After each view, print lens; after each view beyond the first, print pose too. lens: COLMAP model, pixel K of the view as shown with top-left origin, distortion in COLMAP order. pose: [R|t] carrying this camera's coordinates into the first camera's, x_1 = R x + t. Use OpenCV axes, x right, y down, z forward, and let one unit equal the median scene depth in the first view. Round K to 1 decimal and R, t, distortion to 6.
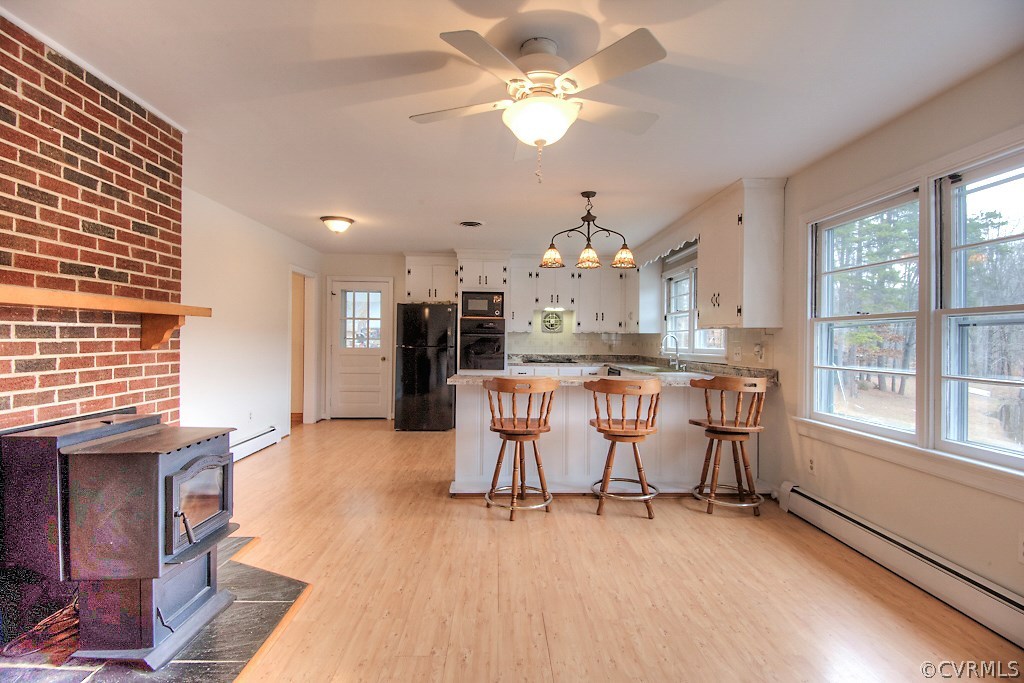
lens RADIAL K [[507.4, 0, 512.0], [0, 507.4, 341.5], [0, 0, 1]] dist [0.036198, -0.035265]
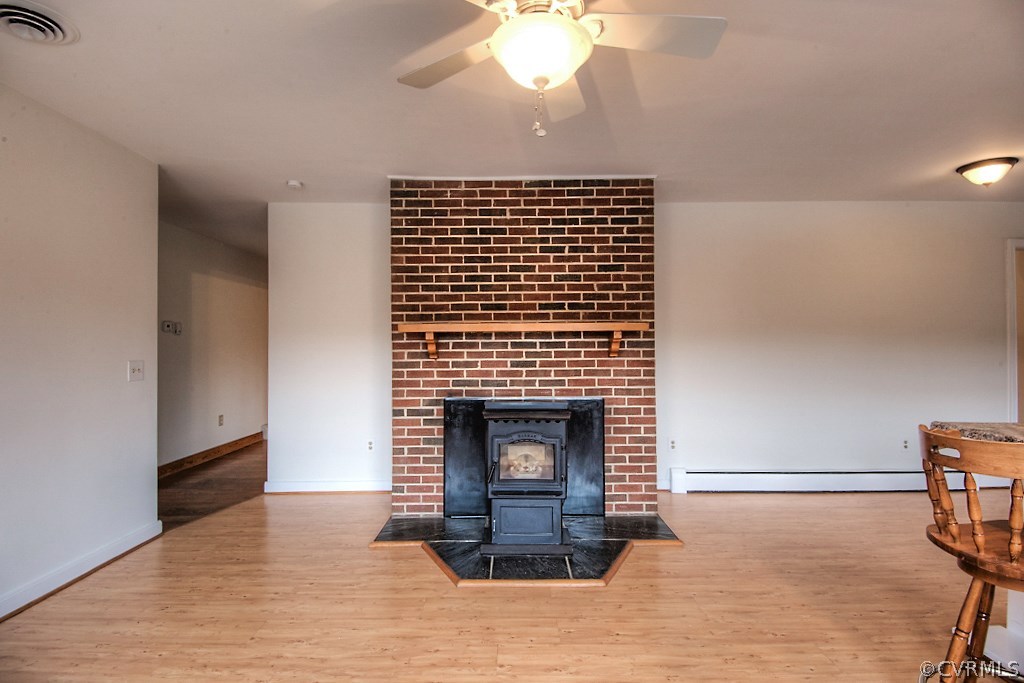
lens RADIAL K [[507.4, 0, 512.0], [0, 507.4, 341.5], [0, 0, 1]] dist [0.036198, -0.035265]
pose [[-0.045645, -0.008931, -0.998918, 0.720047], [-0.000753, 0.999960, -0.008906, -0.014262], [0.998957, 0.000345, -0.045650, 0.905800]]
